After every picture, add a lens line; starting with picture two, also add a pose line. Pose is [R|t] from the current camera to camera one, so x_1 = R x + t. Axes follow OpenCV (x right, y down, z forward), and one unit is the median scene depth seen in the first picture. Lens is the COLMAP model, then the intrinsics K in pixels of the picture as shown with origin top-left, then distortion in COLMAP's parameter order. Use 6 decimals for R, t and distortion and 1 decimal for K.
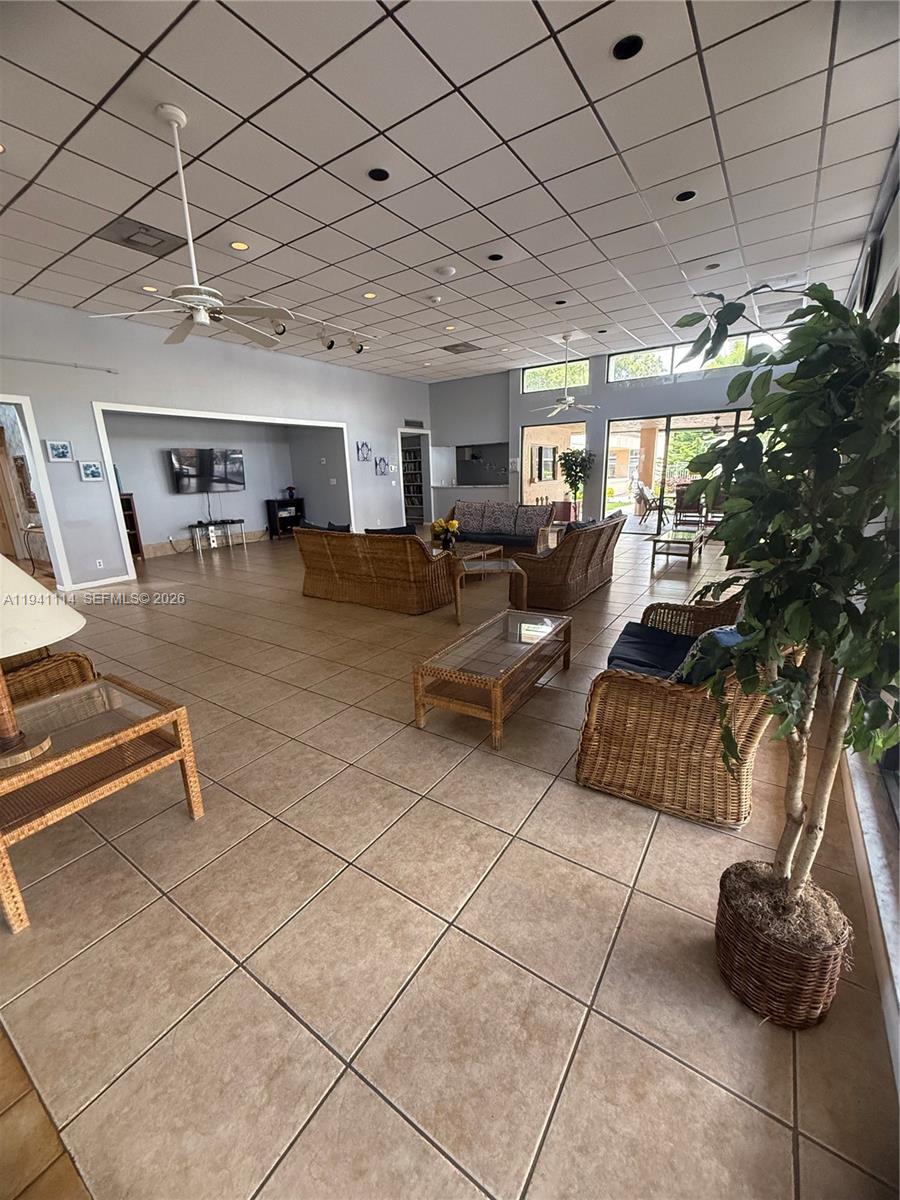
lens RADIAL K [[478.1, 0, 450.3], [0, 478.1, 600.7], [0, 0, 1]] dist [-0.001609, -0.000206]
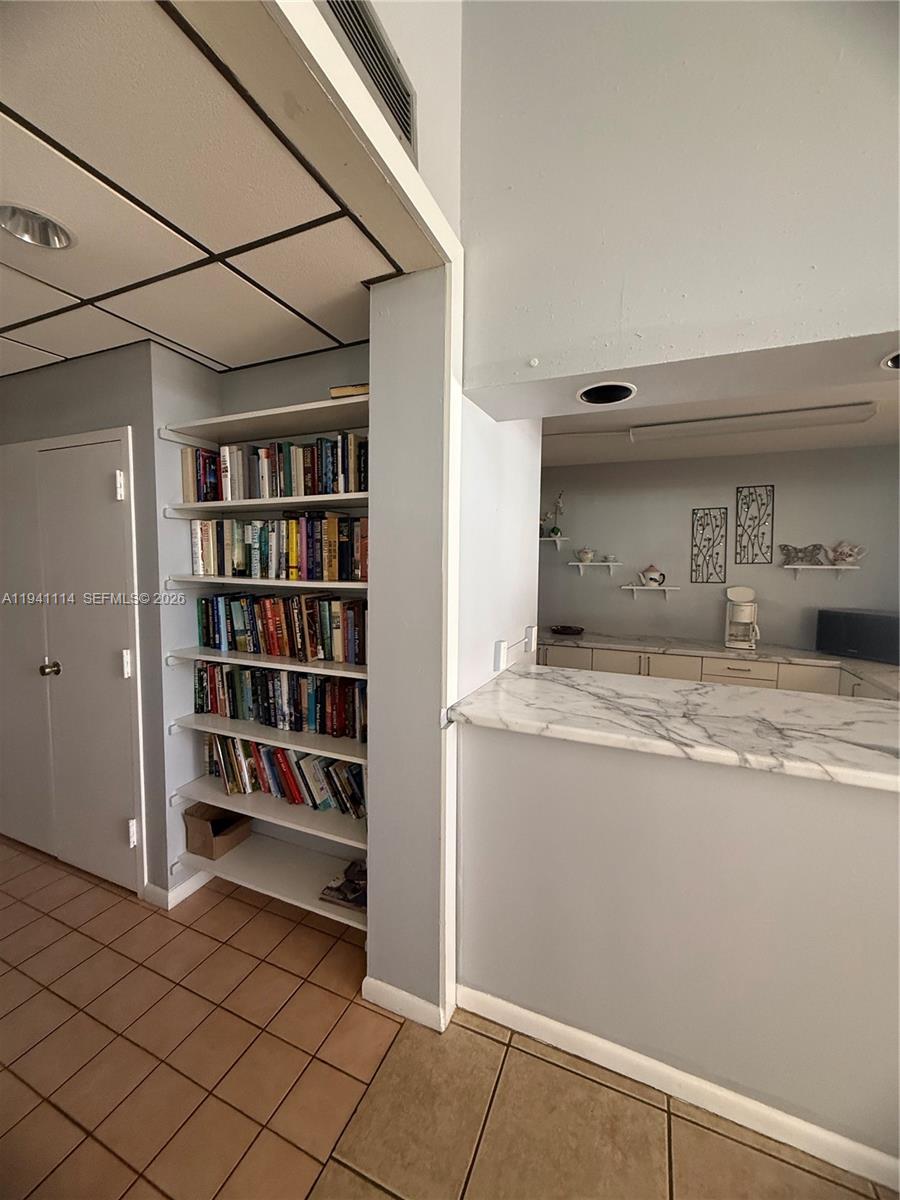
lens RADIAL K [[478.1, 0, 448.0], [0, 478.1, 597.3], [0, 0, 1]] dist [-0.001609, -0.000206]
pose [[0.981001, 0.022415, 0.192704, -0.062724], [0.016307, 0.980261, -0.197032, -0.239252], [-0.193317, 0.196431, 0.961272, 0.866368]]
